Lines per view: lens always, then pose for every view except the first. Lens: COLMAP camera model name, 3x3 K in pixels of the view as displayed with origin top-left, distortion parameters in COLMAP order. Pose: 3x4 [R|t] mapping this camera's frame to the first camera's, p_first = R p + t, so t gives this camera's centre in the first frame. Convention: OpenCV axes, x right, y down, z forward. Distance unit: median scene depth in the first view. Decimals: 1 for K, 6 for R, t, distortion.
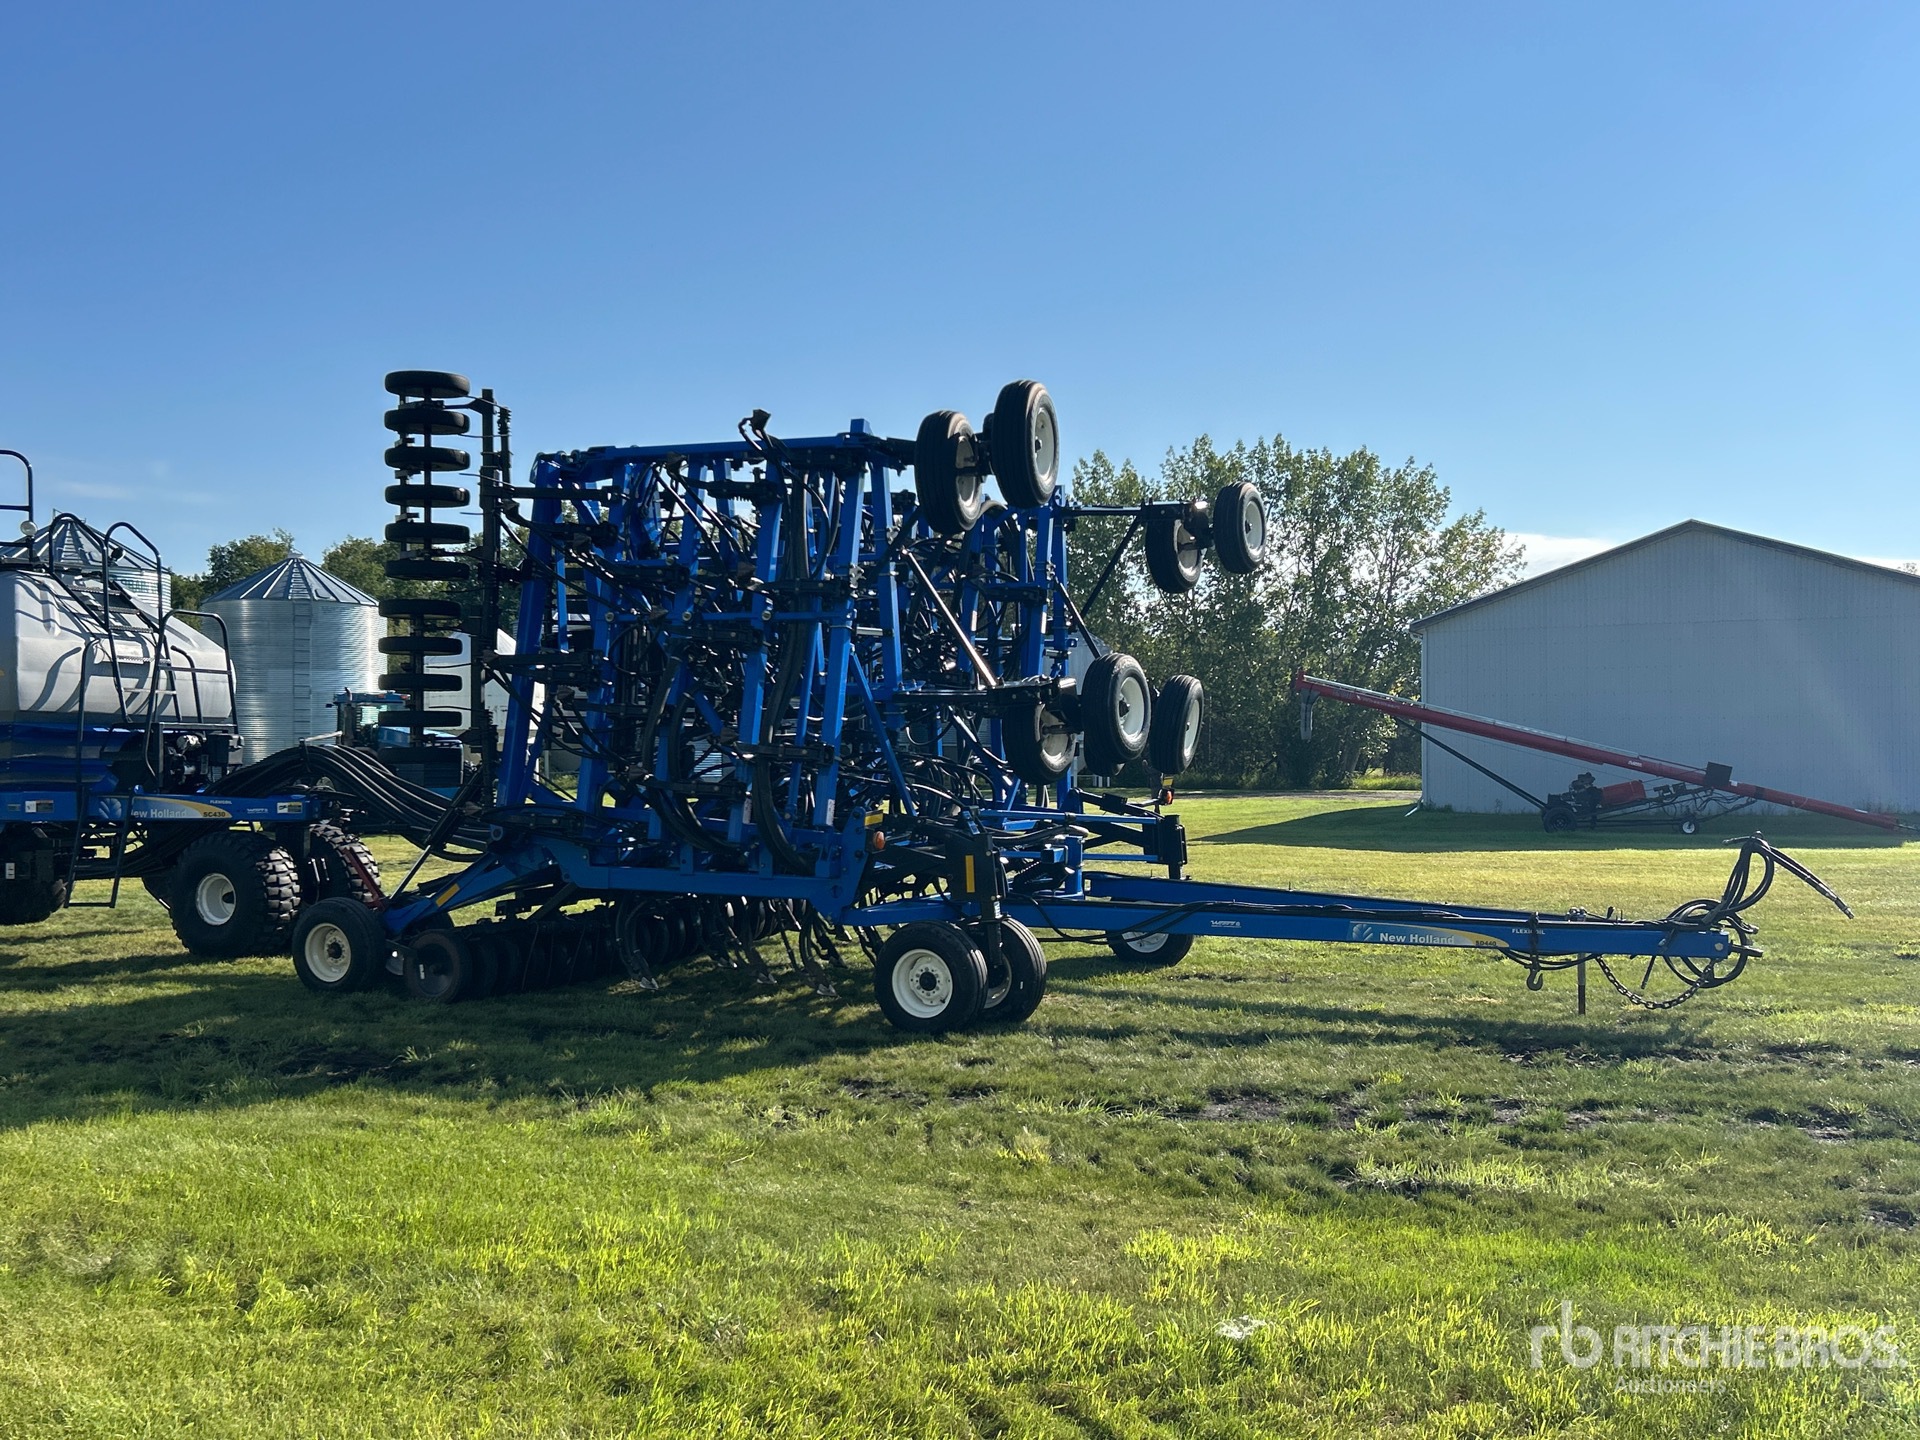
lens RADIAL K [[1735.6, 0, 960.0], [0, 1735.6, 720.0], [0, 0, 1]] dist [0.070909, -0.156976]
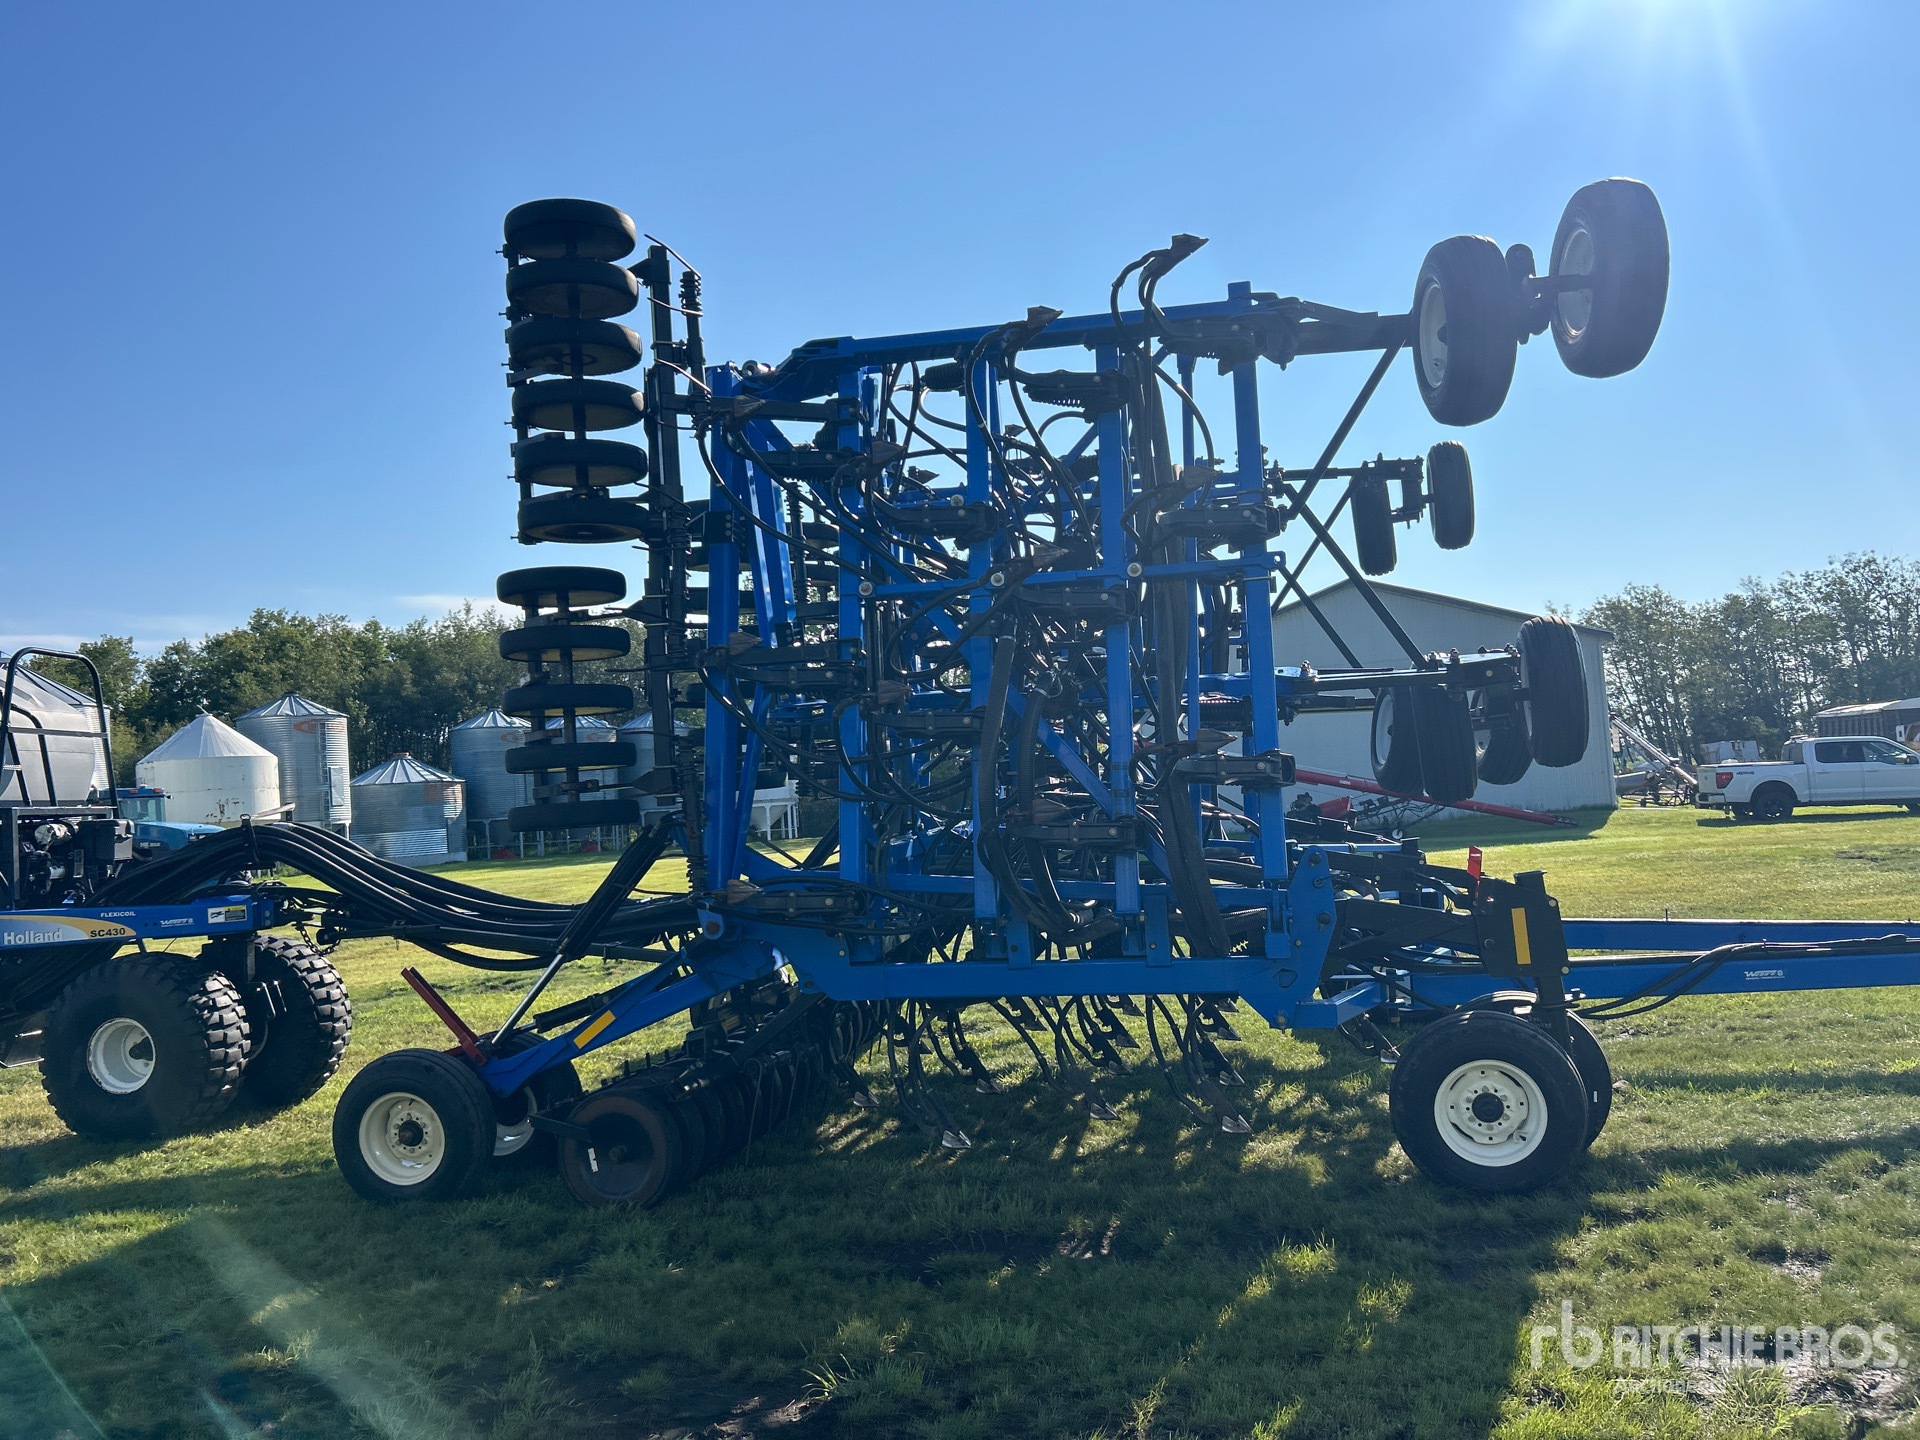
lens RADIAL K [[1447.1, 0, 951.7], [0, 1447.1, 710.7], [0, 0, 1]] dist [0.041059, -0.026783]
pose [[0.973058, -0.047586, 0.225597, -0.229866], [0.058696, 0.997358, -0.042795, 0.010408], [-0.222965, 0.054884, 0.973280, 0.355537]]
